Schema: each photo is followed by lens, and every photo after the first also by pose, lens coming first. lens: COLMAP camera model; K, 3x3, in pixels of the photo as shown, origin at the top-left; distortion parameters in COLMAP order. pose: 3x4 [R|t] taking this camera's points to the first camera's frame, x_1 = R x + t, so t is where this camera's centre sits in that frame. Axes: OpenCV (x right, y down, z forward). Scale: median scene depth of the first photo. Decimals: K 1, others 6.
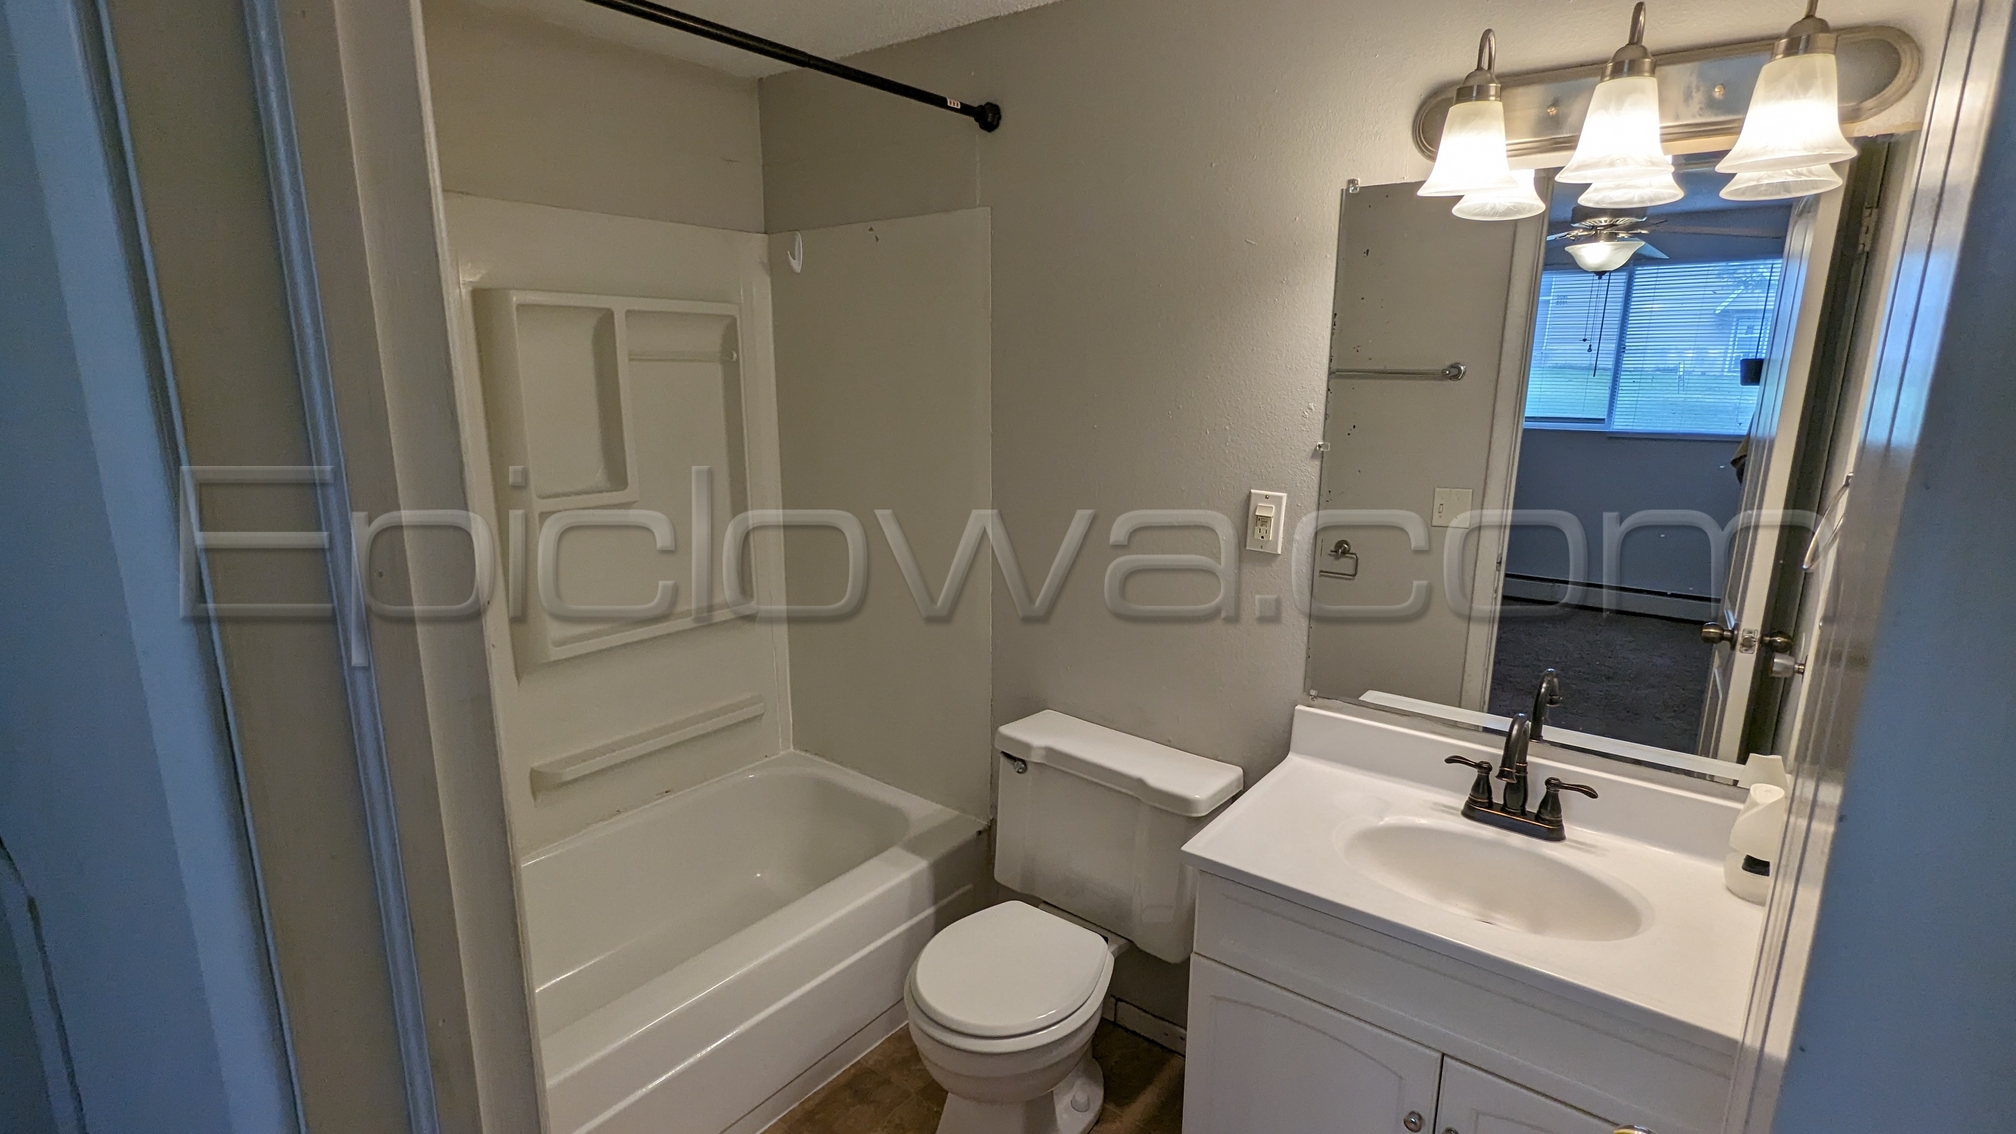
lens RADIAL K [[948.1, 0, 1005.5], [0, 948.1, 574.7], [0, 0, 1]] dist [-0.003043, 0.004815]
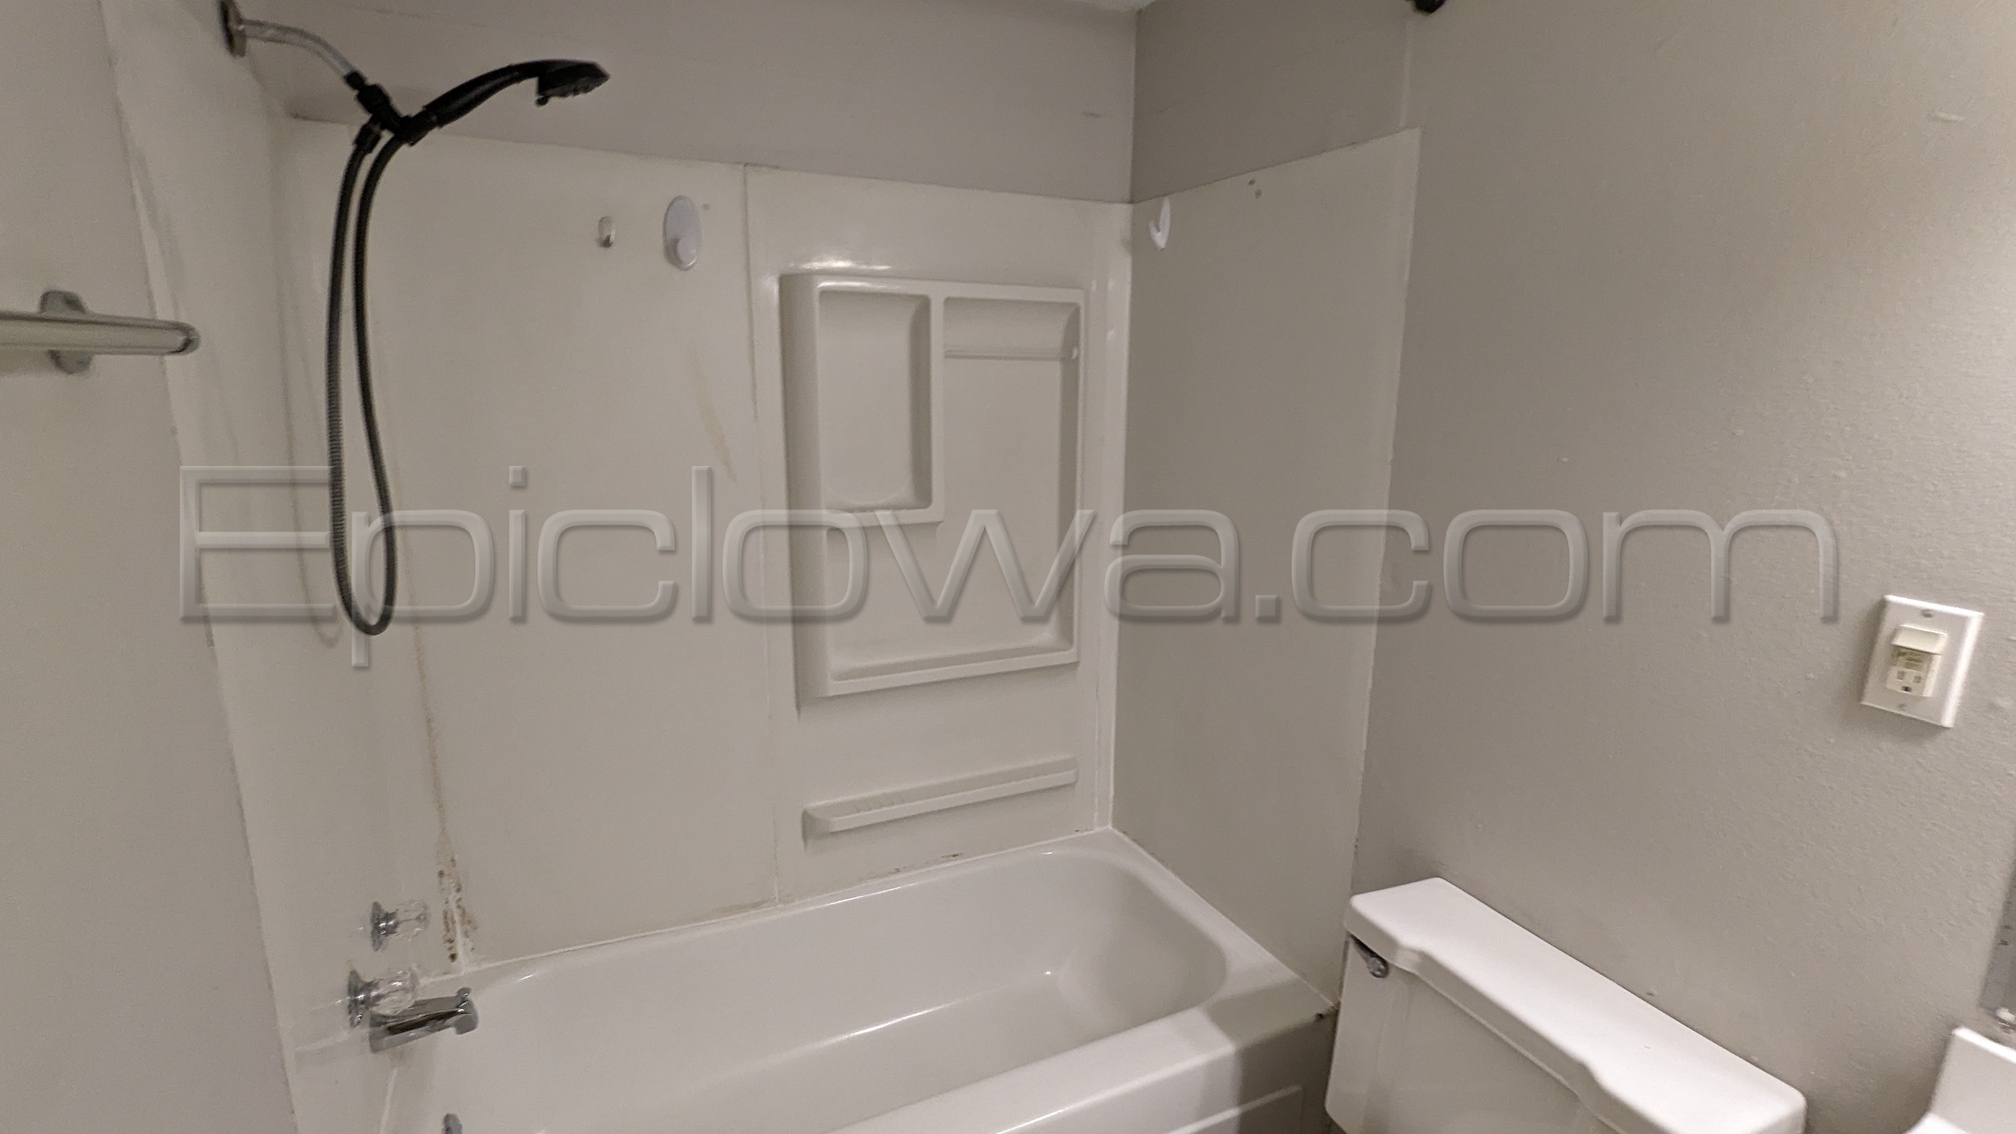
lens RADIAL K [[948.1, 0, 1005.5], [0, 948.1, 574.7], [0, 0, 1]] dist [-0.003043, 0.004815]
pose [[0.896216, 0.097807, -0.432702, 0.038585], [-0.101498, 0.994728, 0.014621, -0.048874], [0.431851, 0.030815, 0.901418, 0.258190]]
